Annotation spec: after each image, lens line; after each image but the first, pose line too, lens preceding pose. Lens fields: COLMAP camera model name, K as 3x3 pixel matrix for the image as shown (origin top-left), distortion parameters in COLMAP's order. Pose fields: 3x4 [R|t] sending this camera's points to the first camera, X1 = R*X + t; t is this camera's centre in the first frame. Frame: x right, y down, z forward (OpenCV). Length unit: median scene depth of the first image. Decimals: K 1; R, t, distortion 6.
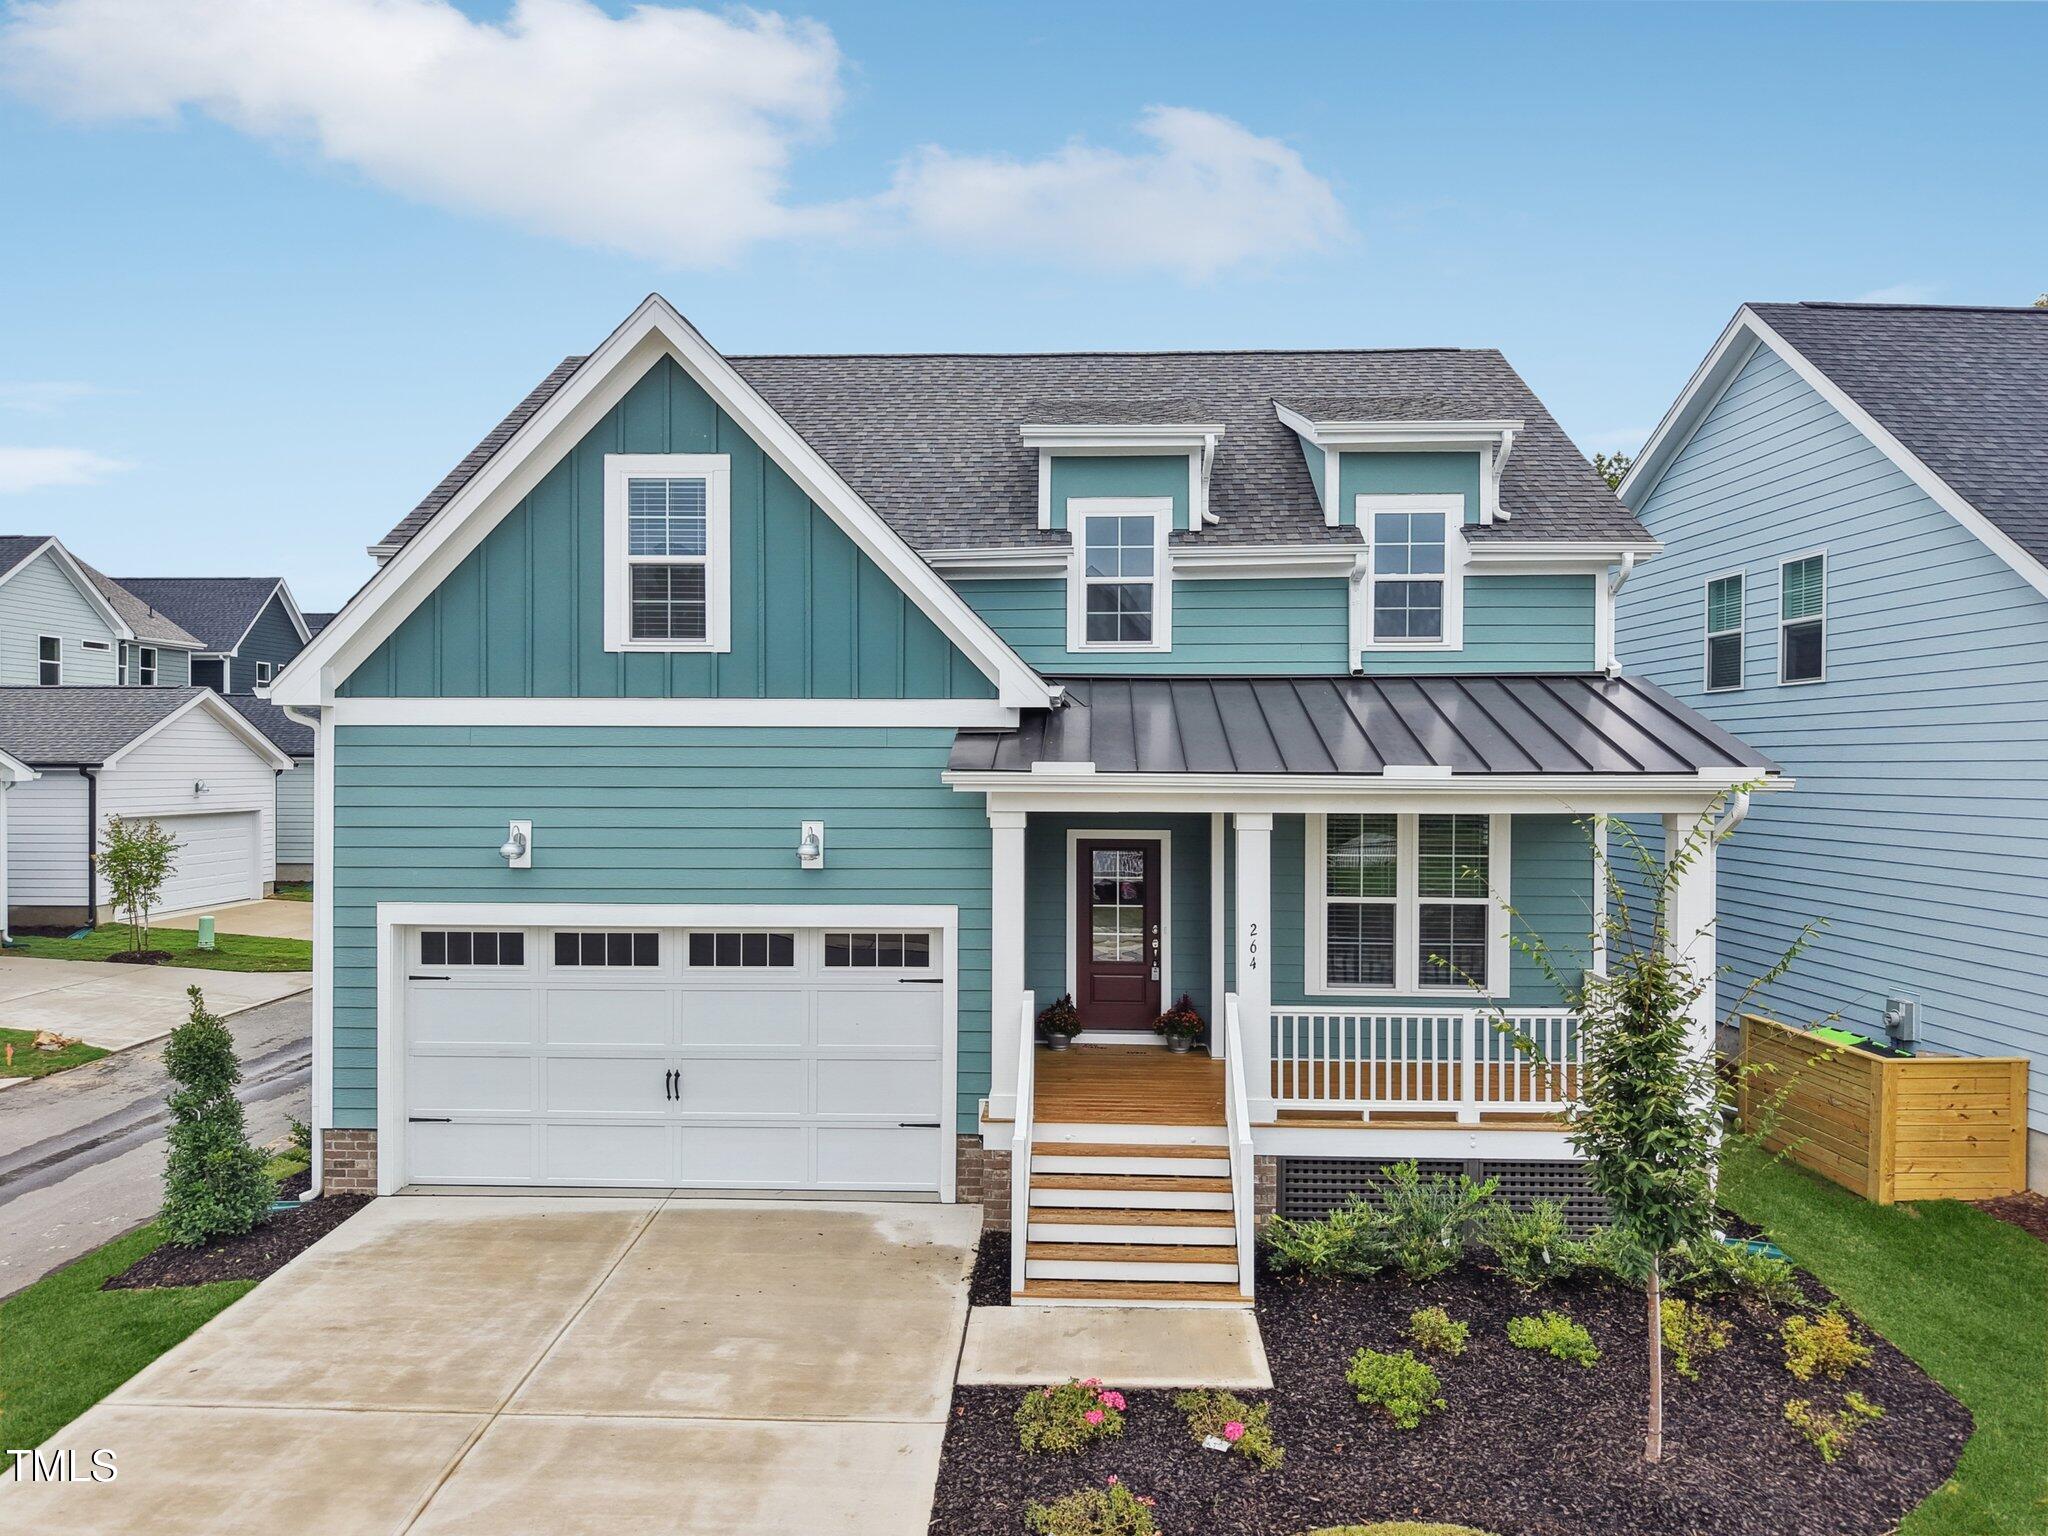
lens RADIAL K [[1404.6, 0, 1024.0], [0, 1404.6, 768.0], [0, 0, 1]] dist [0.004317, 0.002152]
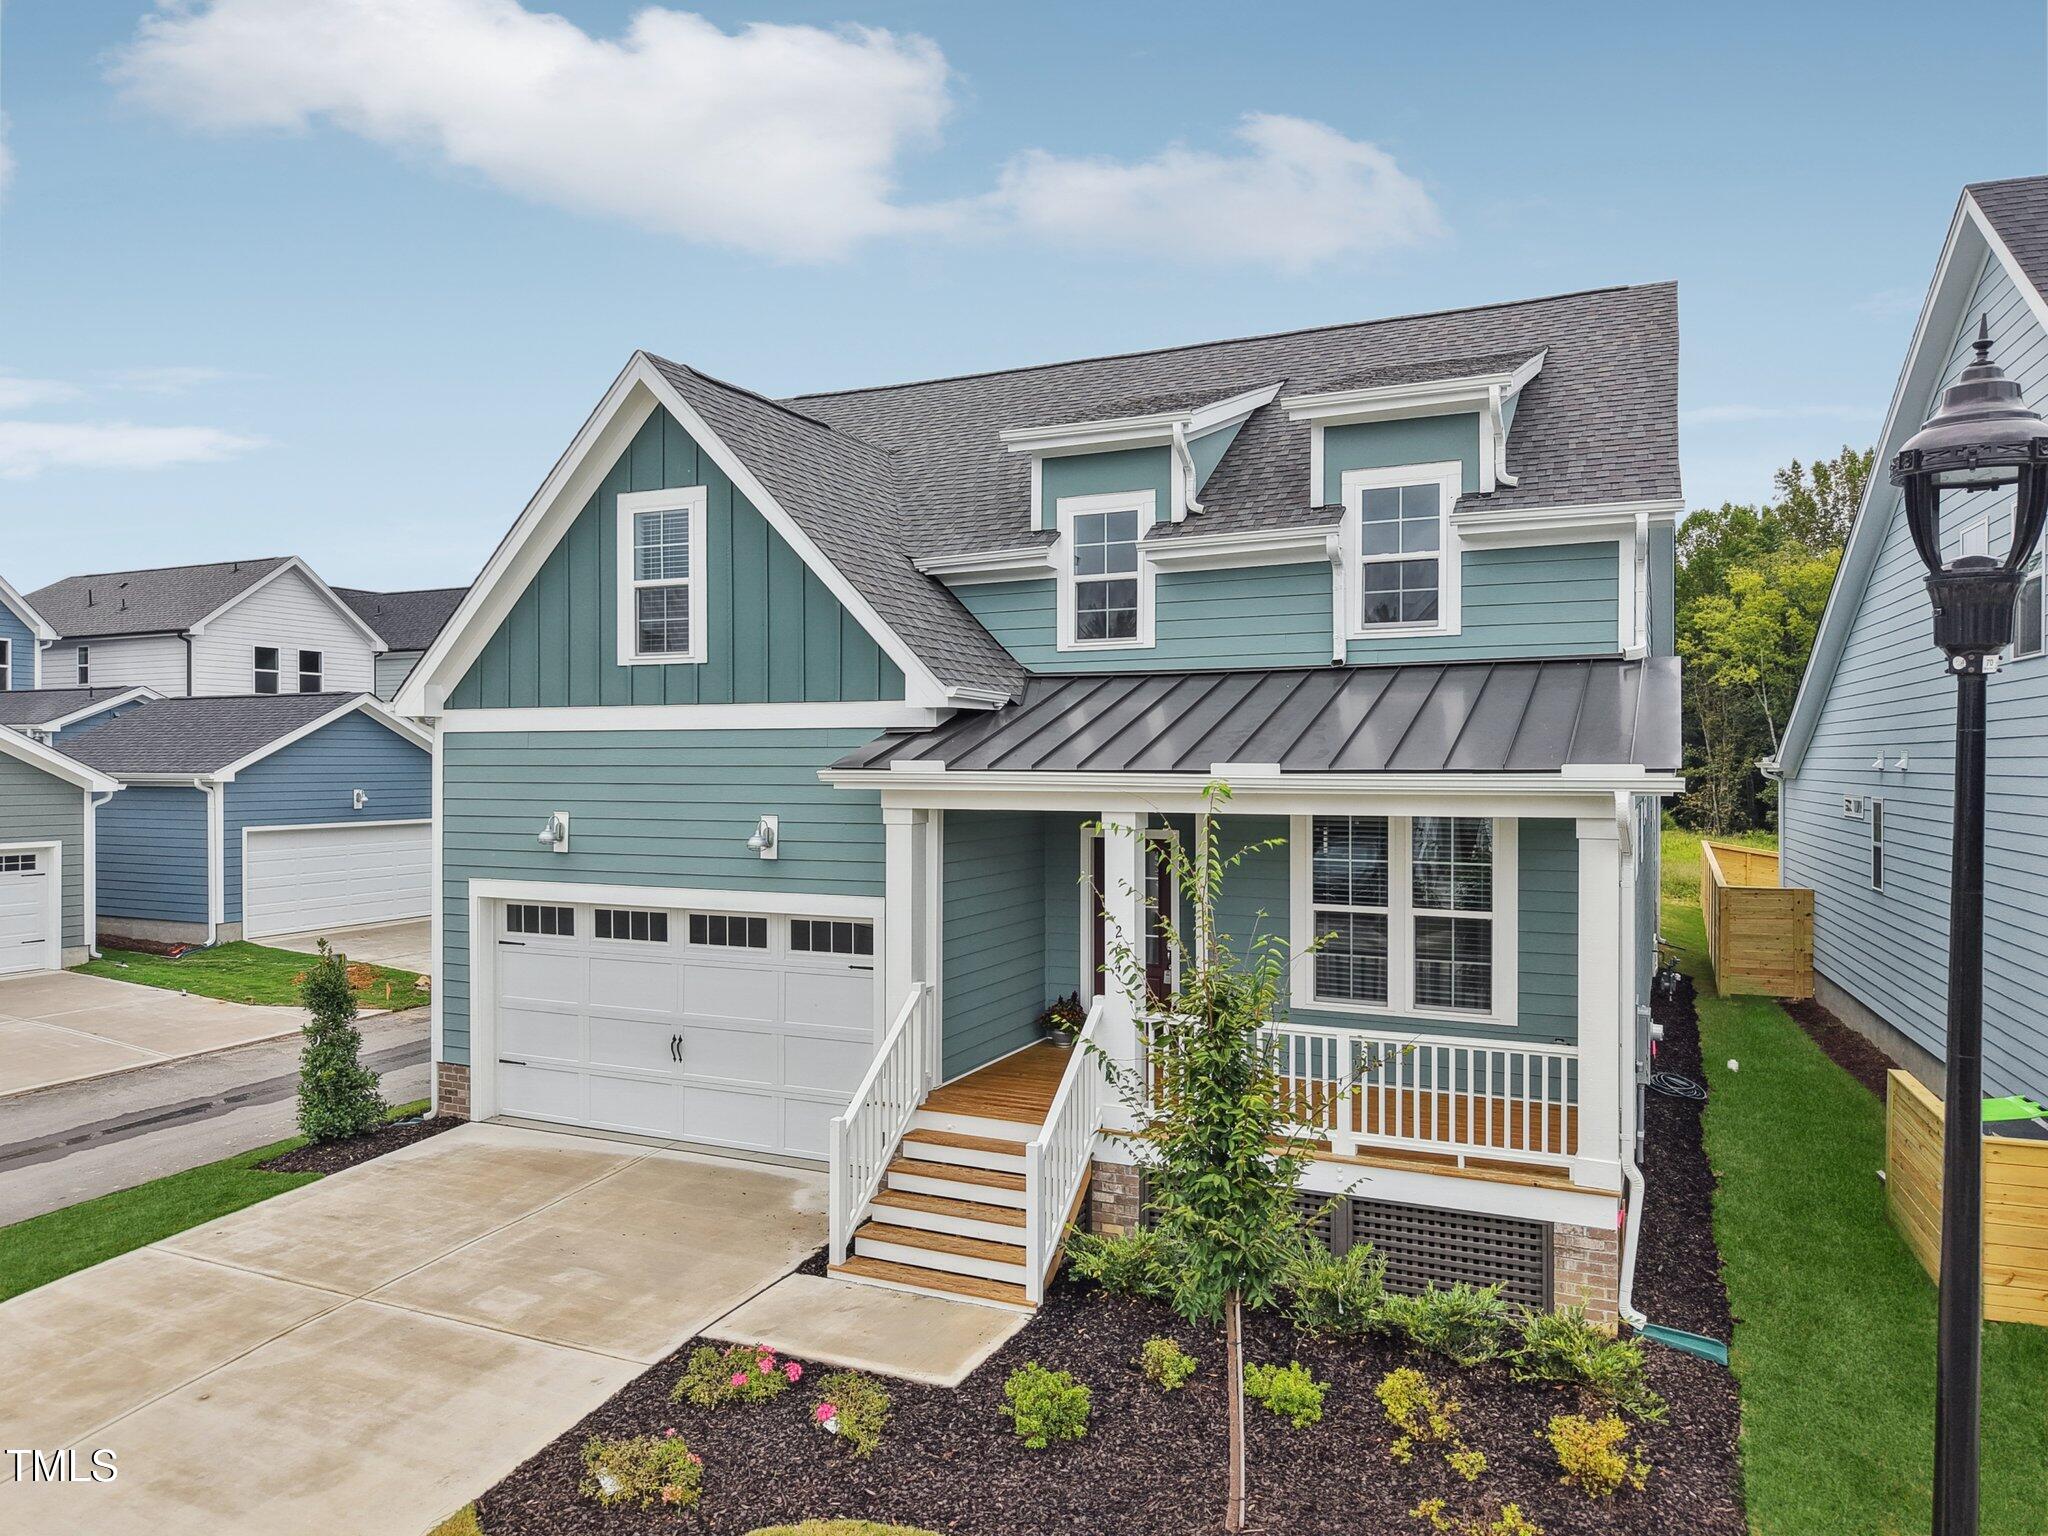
lens RADIAL K [[1394.0, 0, 1024.0], [0, 1394.0, 768.0], [0, 0, 1]] dist [0.005743, 0.000302]
pose [[0.921374, -0.001065, -0.388677, 0.444944], [0.001317, 0.999999, 0.000382, 0.000784], [0.388676, -0.000864, 0.921374, 0.079093]]
